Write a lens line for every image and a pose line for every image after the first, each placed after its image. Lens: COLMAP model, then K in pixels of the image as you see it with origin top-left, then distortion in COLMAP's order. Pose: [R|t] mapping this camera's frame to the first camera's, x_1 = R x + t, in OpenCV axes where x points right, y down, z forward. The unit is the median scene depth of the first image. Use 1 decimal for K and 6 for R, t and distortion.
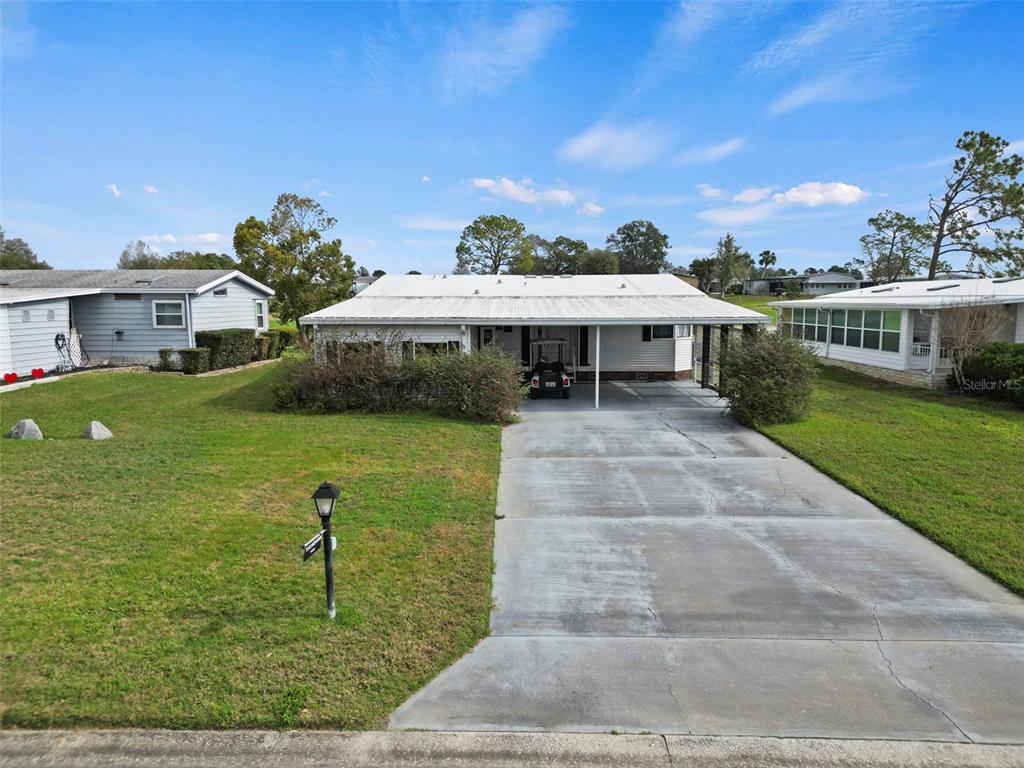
lens RADIAL K [[718.4, 0, 499.8], [0, 718.4, 382.3], [0, 0, 1]] dist [0.044855, -0.000964]
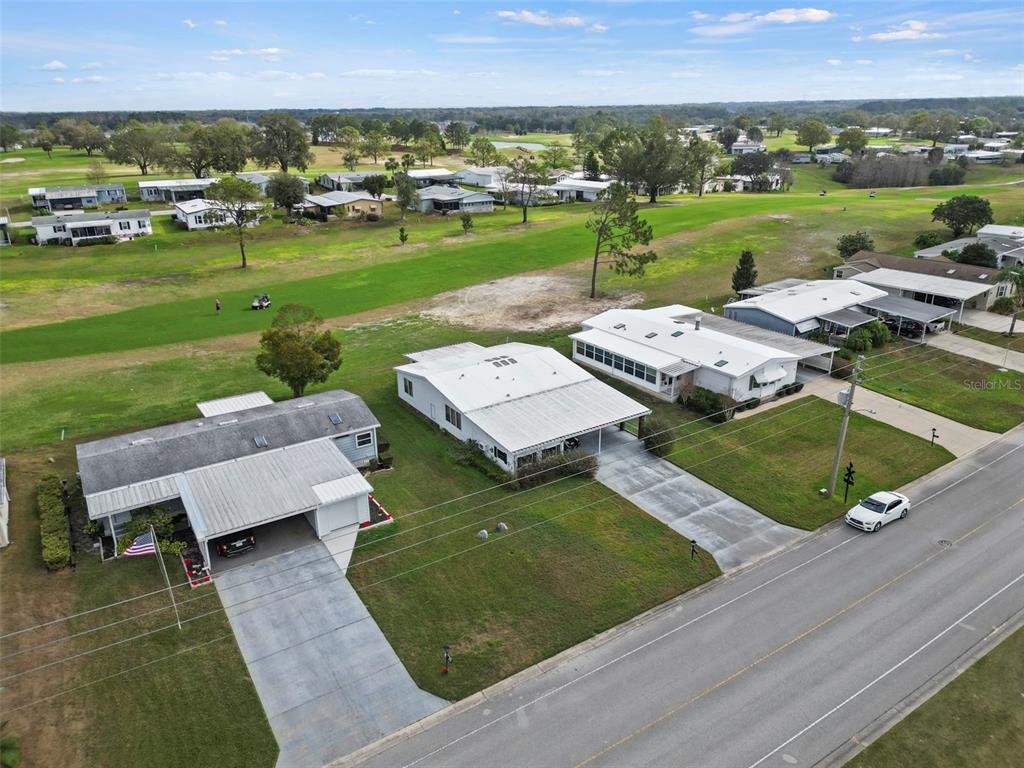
lens RADIAL K [[699.4, 0, 517.0], [0, 699.4, 385.2], [0, 0, 1]] dist [0.019465, -0.005164]
pose [[0.822153, -0.211161, 0.528655, -1.800852], [0.074269, 0.960509, 0.268155, -1.161403], [-0.564402, -0.181202, 0.805367, -1.074607]]
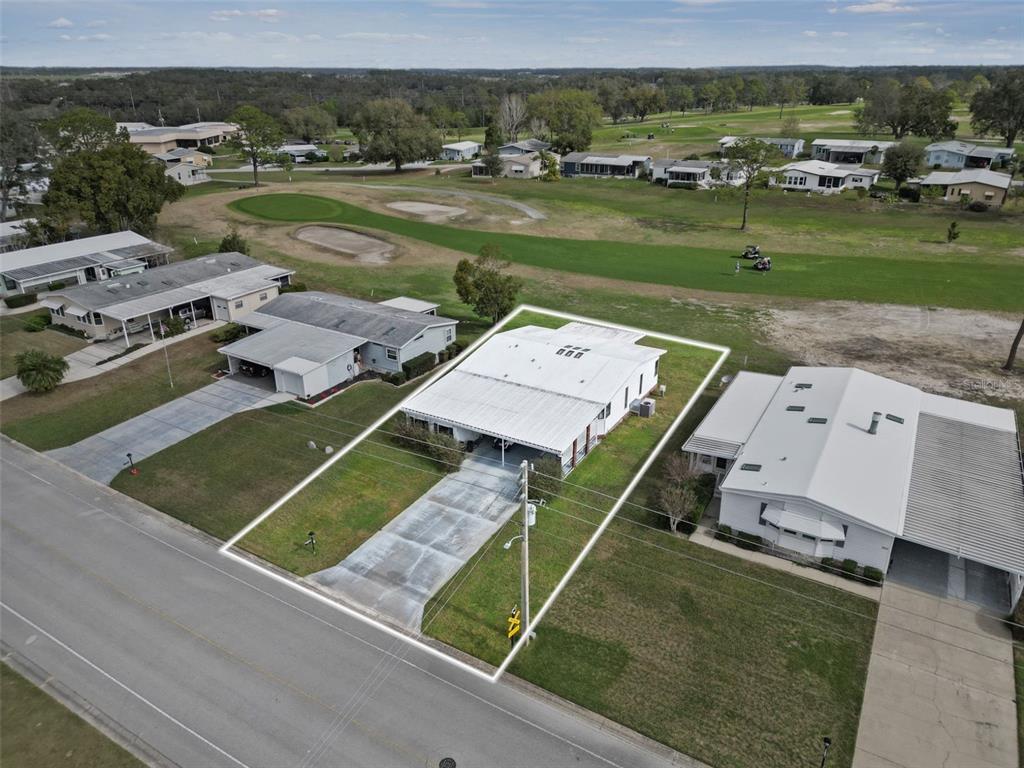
lens RADIAL K [[699.4, 0, 517.0], [0, 699.4, 385.2], [0, 0, 1]] dist [0.019465, -0.005164]
pose [[0.871858, 0.200311, -0.446922, 1.472238], [-0.057712, 0.948197, 0.312398, -1.201137], [0.486347, -0.246574, 0.838253, -1.087567]]
